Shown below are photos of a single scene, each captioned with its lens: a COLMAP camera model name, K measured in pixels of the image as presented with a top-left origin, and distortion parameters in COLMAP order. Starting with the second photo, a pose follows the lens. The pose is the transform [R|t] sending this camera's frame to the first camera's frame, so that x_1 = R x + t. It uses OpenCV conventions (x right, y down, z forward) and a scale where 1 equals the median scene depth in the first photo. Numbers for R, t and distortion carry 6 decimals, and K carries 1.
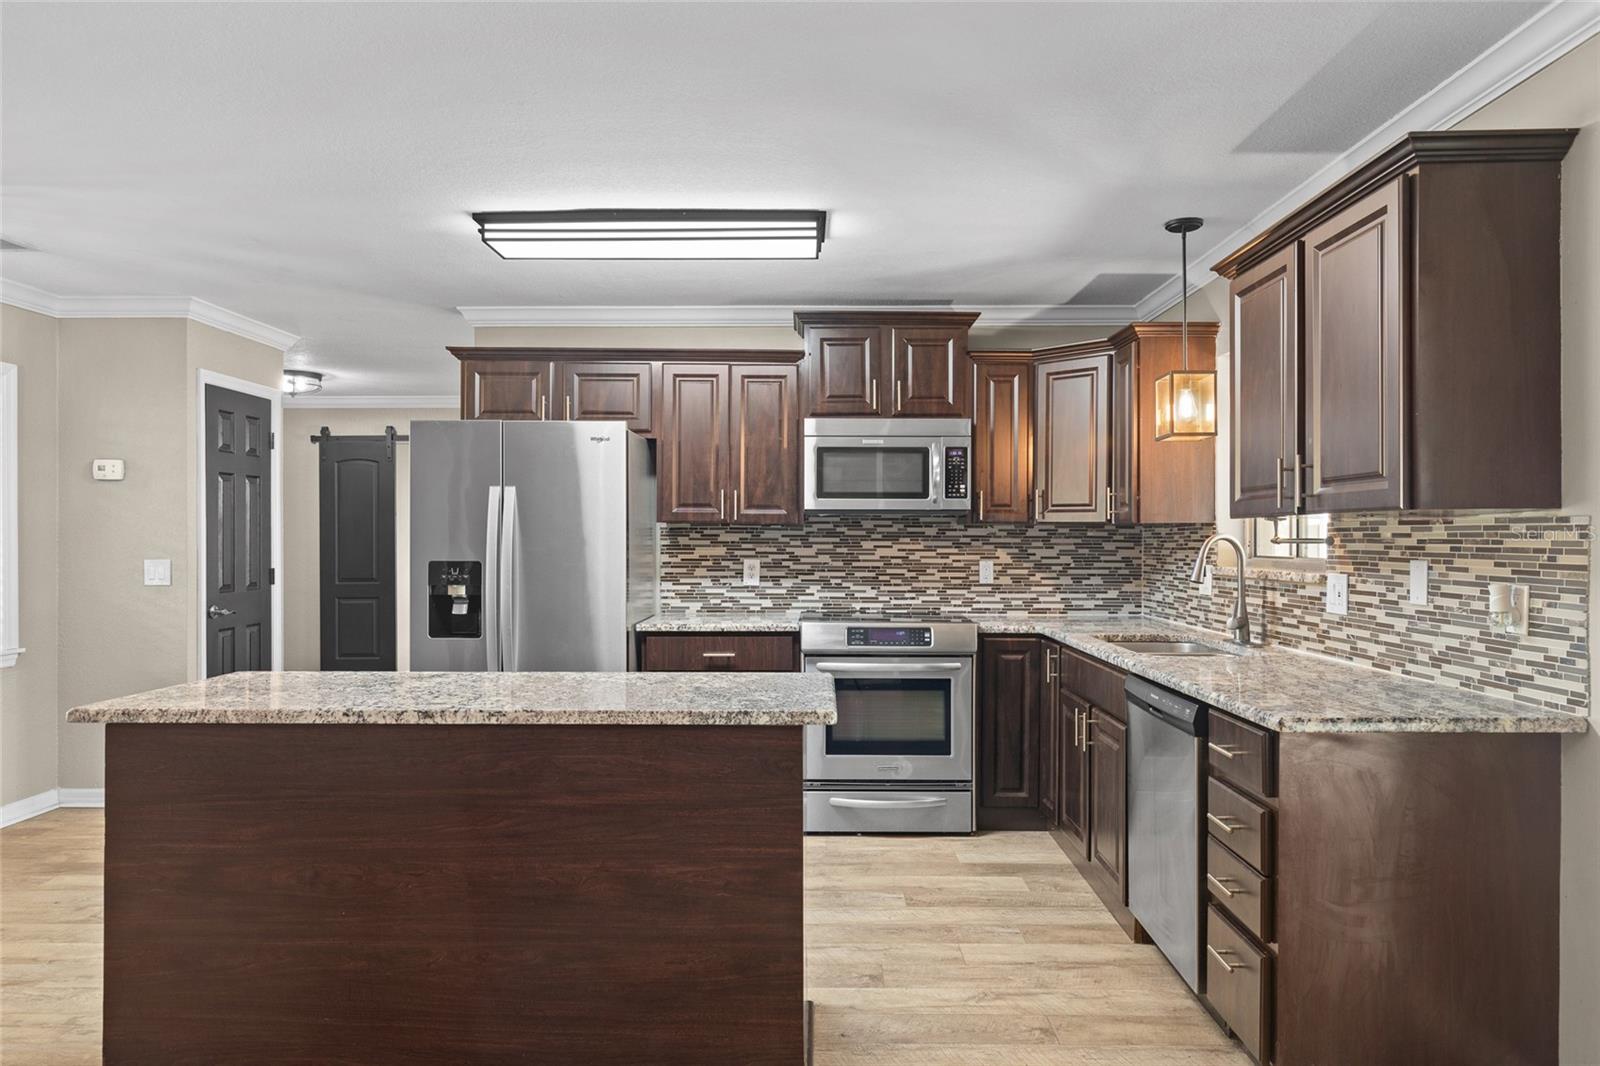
lens RADIAL K [[1030.1, 0, 799.7], [0, 1030.1, 534.8], [0, 0, 1]] dist [0.011300, -0.002147]
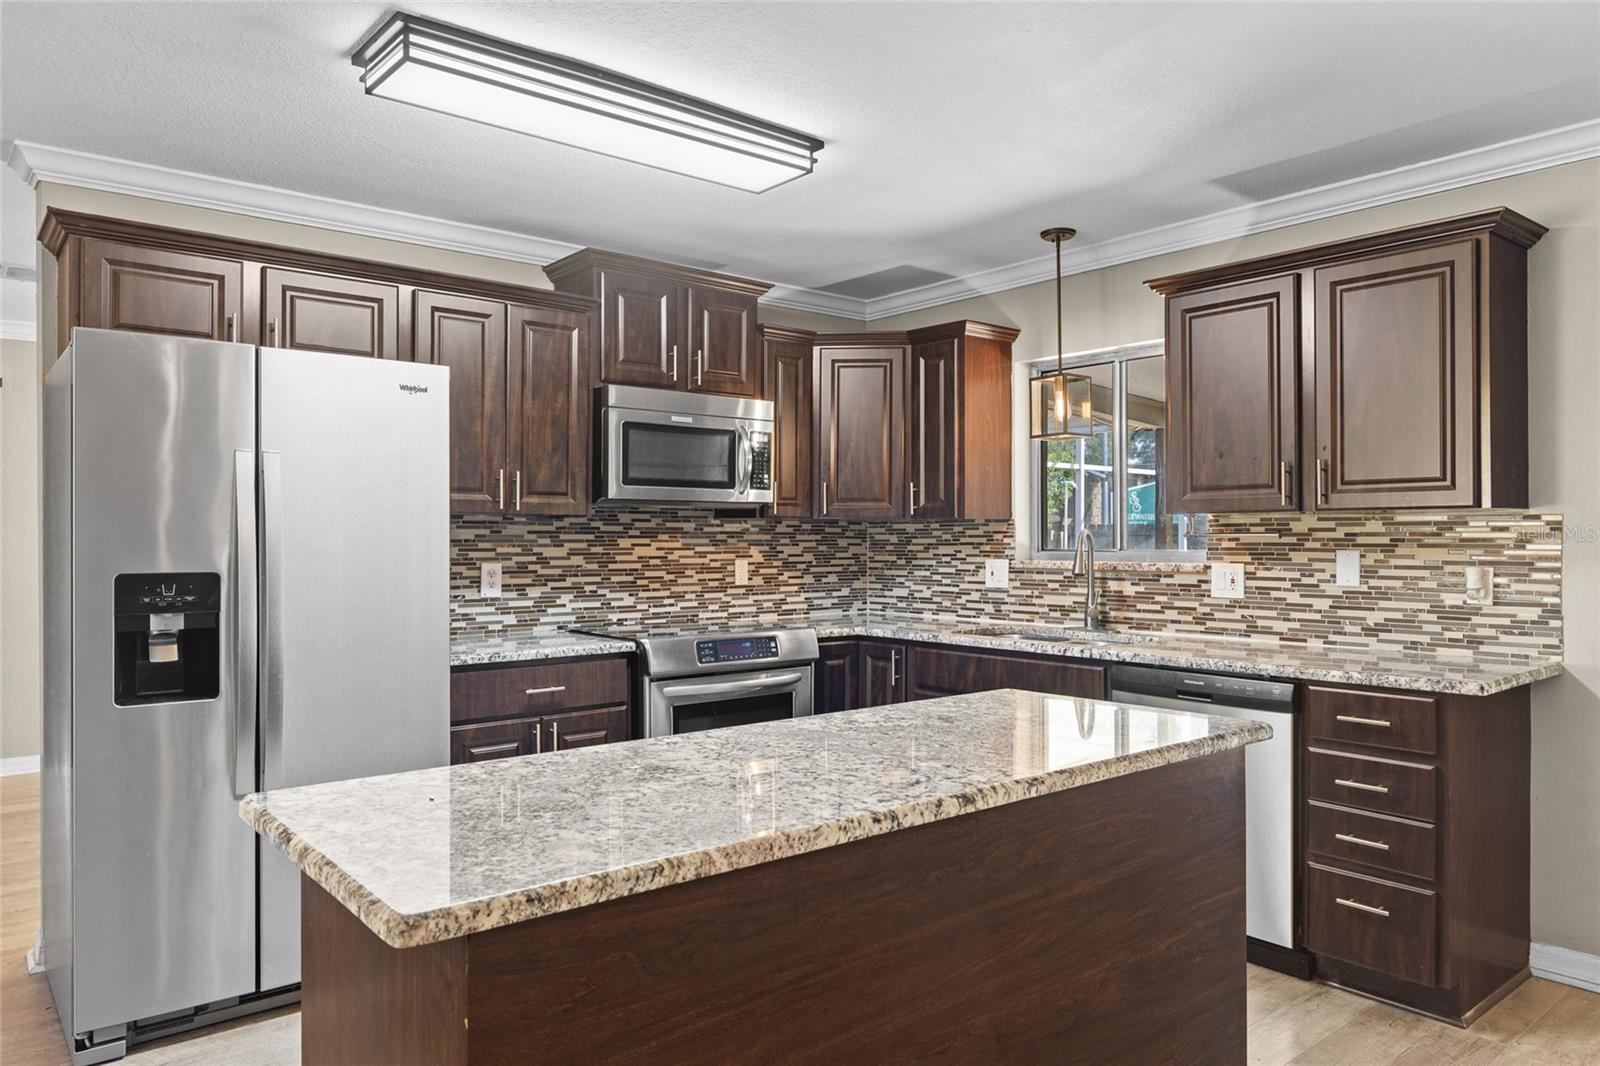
lens RADIAL K [[1086.1, 0, 800.9], [0, 1086.1, 530.4], [0, 0, 1]] dist [0.007004, -0.003351]
pose [[0.756377, 0.001678, 0.654133, -0.461471], [0.001003, 0.999993, -0.003724, 0.003545], [-0.654135, 0.003473, 0.756370, 0.284377]]
